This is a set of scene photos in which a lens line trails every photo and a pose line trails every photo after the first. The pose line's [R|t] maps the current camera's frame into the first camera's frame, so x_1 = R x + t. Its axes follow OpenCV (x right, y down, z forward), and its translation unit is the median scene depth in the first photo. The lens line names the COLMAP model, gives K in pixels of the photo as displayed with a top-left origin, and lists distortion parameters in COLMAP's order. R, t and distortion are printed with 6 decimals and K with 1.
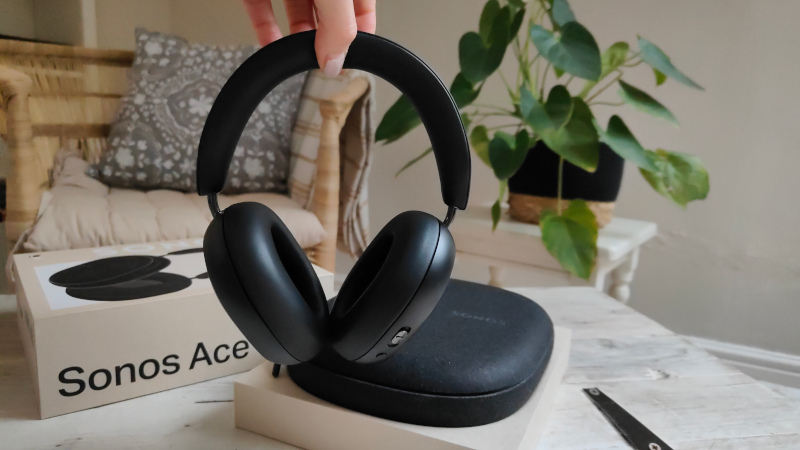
lens RADIAL K [[590.9, 0, 402.6], [0, 590.9, 224.8], [0, 0, 1]] dist [-0.011957, -0.014832]
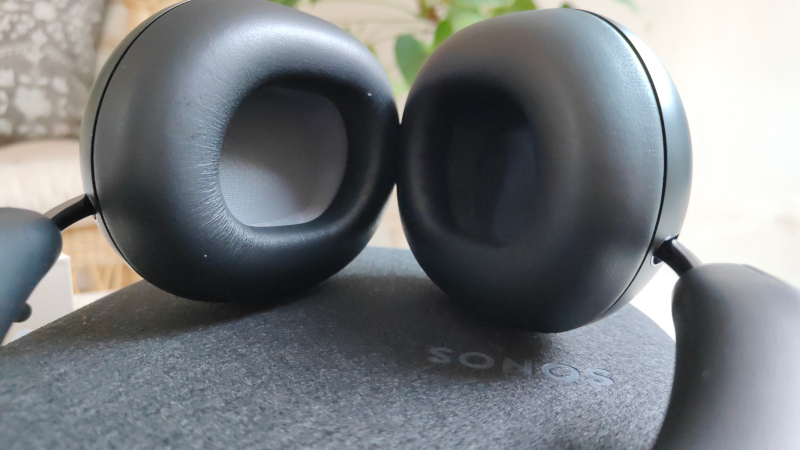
lens RADIAL K [[590.9, 0, 395.9], [0, 590.9, 226.2], [0, 0, 1]] dist [-0.011957, -0.014832]
pose [[0.978287, -0.065103, 0.196763, 0.005208], [0.055726, 0.997047, 0.052830, 0.032488], [-0.199621, -0.040718, 0.979027, 0.332086]]
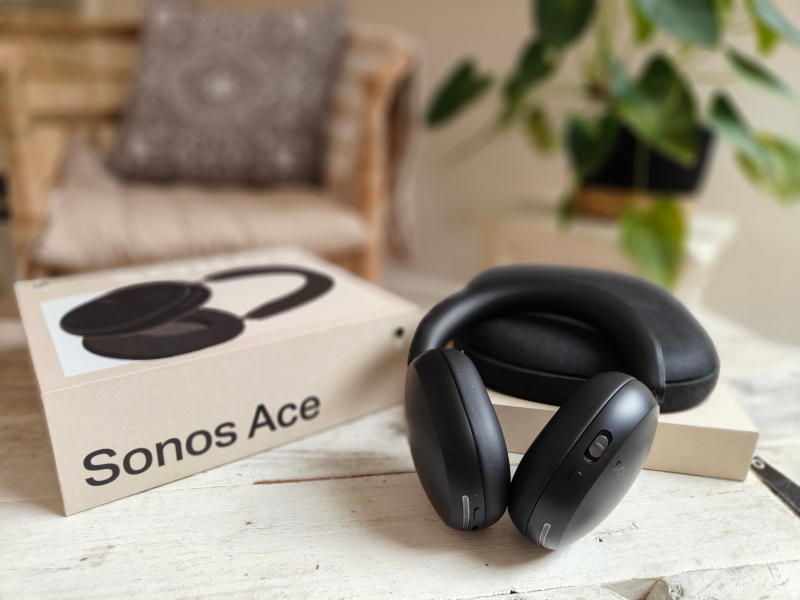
lens RADIAL K [[558.8, 0, 397.1], [0, 558.8, 307.0], [0, 0, 1]] dist [-0.000403, -0.021378]
pose [[0.999763, -0.001715, -0.021704, -0.073050], [0.005600, 0.983612, 0.180210, -0.030595], [0.021039, -0.180289, 0.983389, 0.149457]]
